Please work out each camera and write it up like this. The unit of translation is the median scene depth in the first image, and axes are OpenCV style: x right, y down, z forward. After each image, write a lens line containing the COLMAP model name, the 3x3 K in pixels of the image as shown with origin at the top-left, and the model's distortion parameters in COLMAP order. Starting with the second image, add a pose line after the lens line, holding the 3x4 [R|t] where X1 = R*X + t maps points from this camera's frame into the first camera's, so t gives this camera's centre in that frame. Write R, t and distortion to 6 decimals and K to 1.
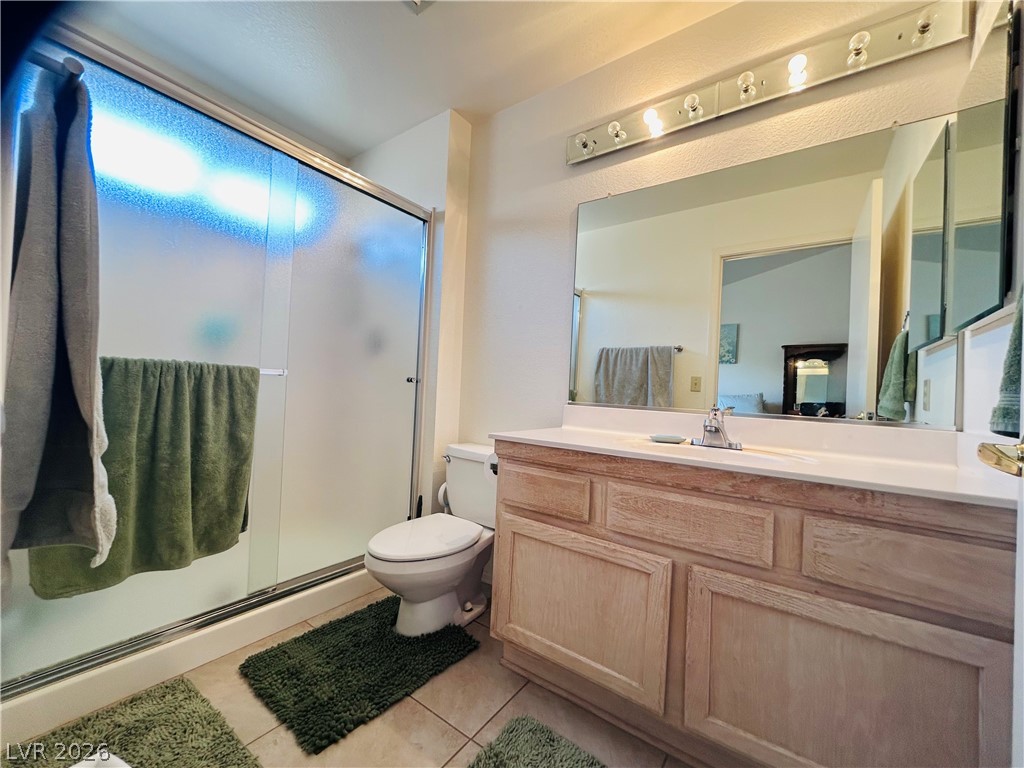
lens RADIAL K [[411.9, 0, 507.6], [0, 411.9, 381.7], [0, 0, 1]] dist [-0.004923, -0.000224]
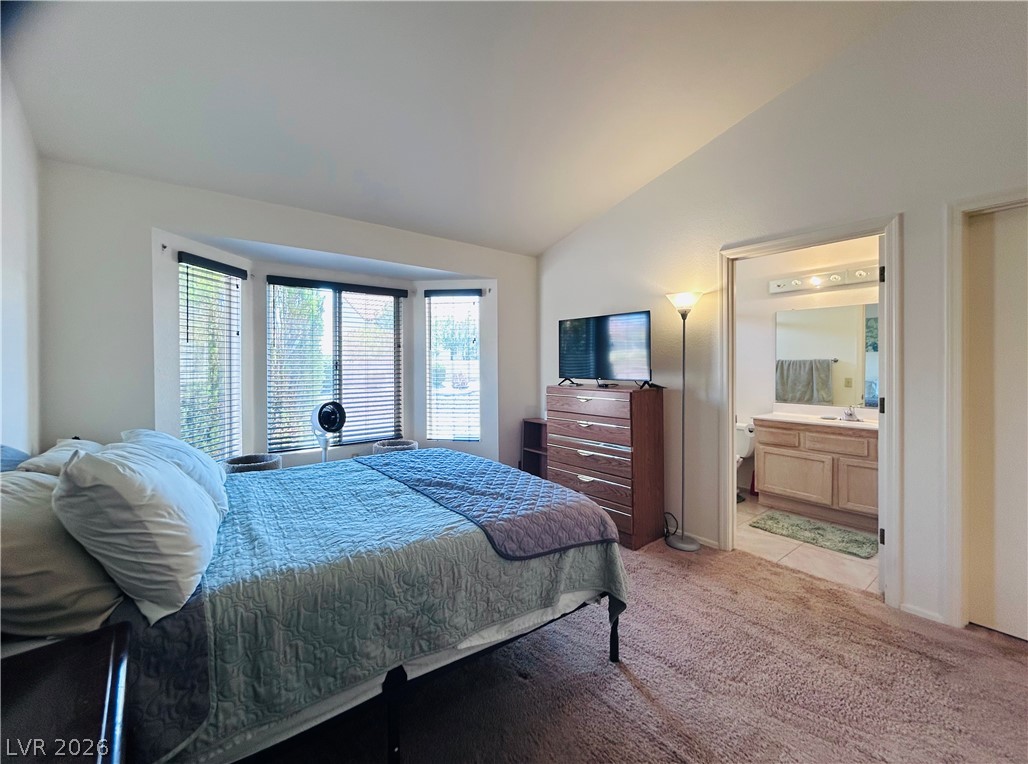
lens RADIAL K [[415.9, 0, 490.7], [0, 415.9, 369.6], [0, 0, 1]] dist [-0.003192, -0.000164]
pose [[0.950316, -0.052346, -0.306854, -0.868471], [0.060558, 0.998015, 0.017295, -0.359342], [0.305340, -0.035018, 0.951599, -2.260473]]
